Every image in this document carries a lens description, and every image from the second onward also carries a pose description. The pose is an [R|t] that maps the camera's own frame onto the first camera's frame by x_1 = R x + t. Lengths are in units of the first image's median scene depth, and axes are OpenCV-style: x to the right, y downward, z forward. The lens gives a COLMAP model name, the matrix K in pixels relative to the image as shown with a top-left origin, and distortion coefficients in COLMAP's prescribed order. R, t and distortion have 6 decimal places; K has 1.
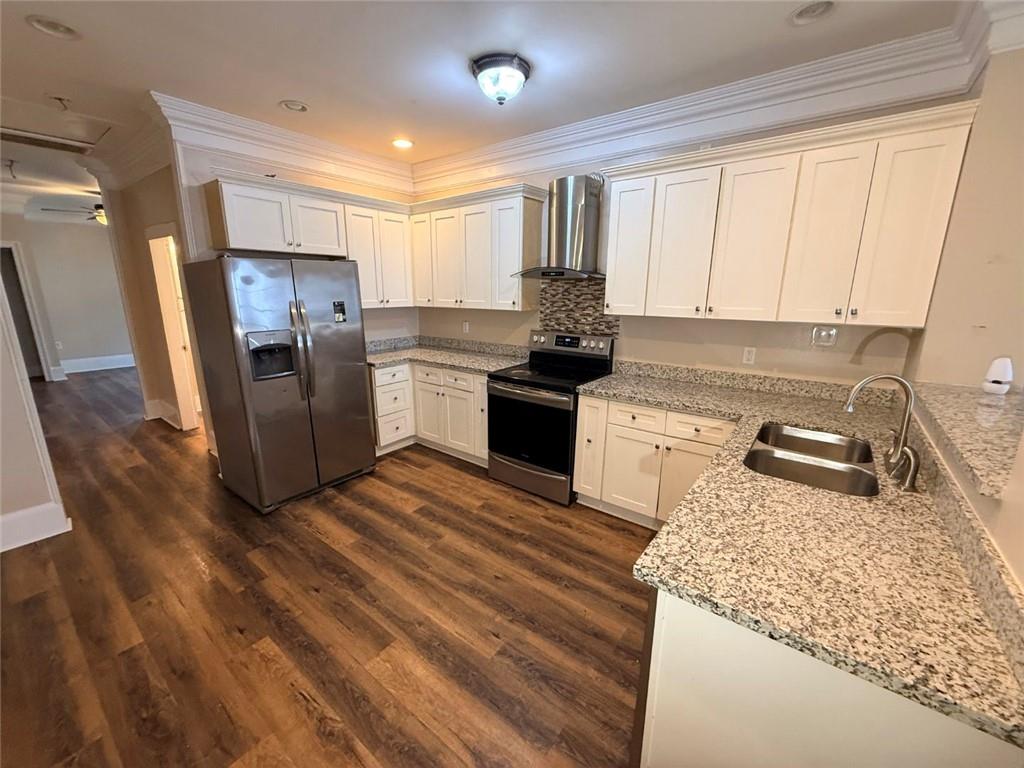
lens RADIAL K [[408.4, 0, 509.3], [0, 408.4, 384.3], [0, 0, 1]] dist [0.001461, -0.000157]
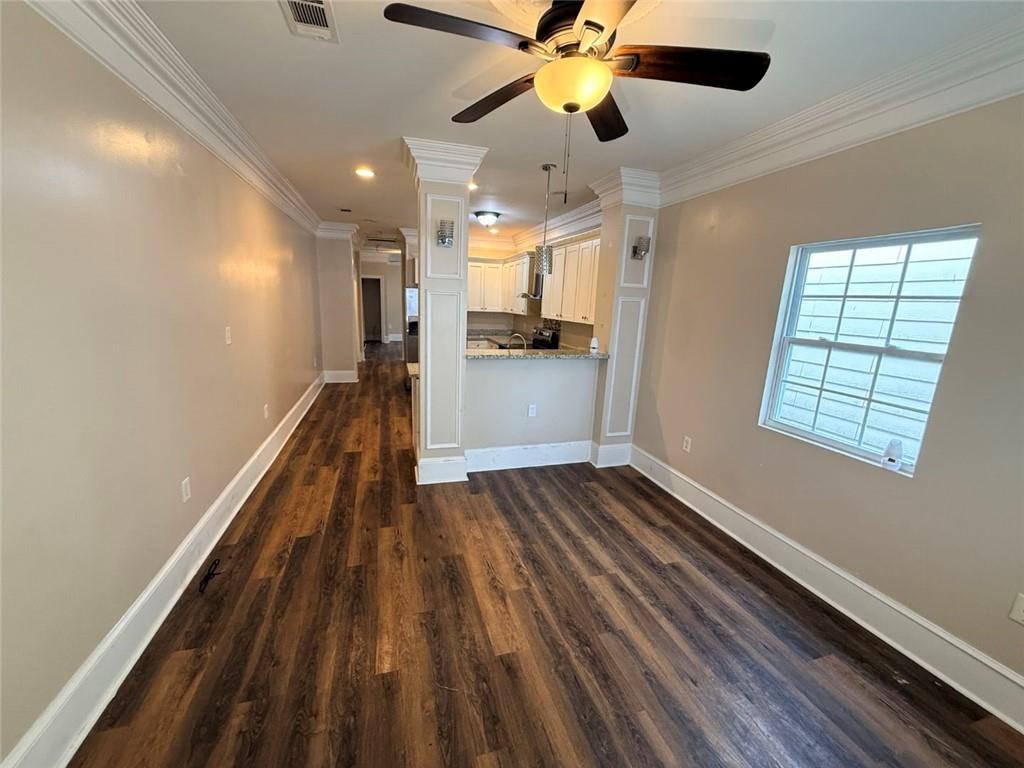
lens RADIAL K [[408.4, 0, 509.3], [0, 408.4, 384.3], [0, 0, 1]] dist [0.001461, -0.000157]
pose [[0.809317, 0.143636, -0.569539, 1.421628], [-0.165409, 0.986131, 0.013653, 0.161820], [0.563601, 0.083157, 0.821851, -0.748218]]
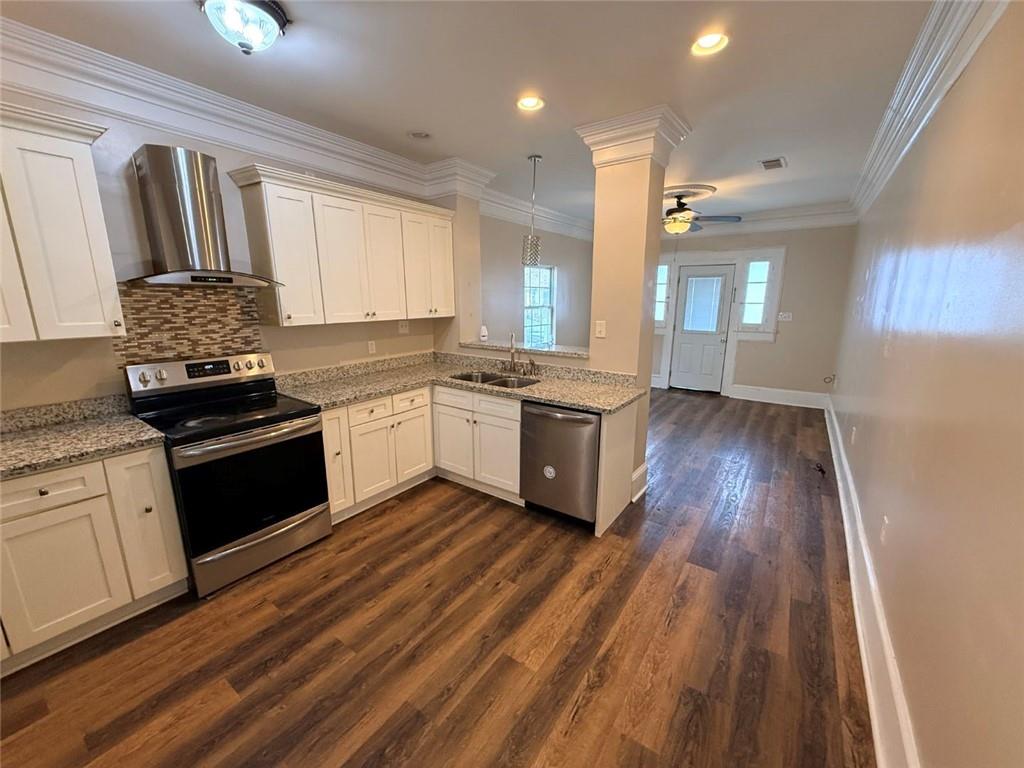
lens RADIAL K [[408.4, 0, 509.3], [0, 408.4, 384.3], [0, 0, 1]] dist [0.001461, -0.000157]
pose [[-0.035035, -0.214684, 0.976055, -0.788771], [0.228268, 0.949118, 0.216953, -0.147385], [-0.972968, 0.230403, 0.015753, 0.585771]]
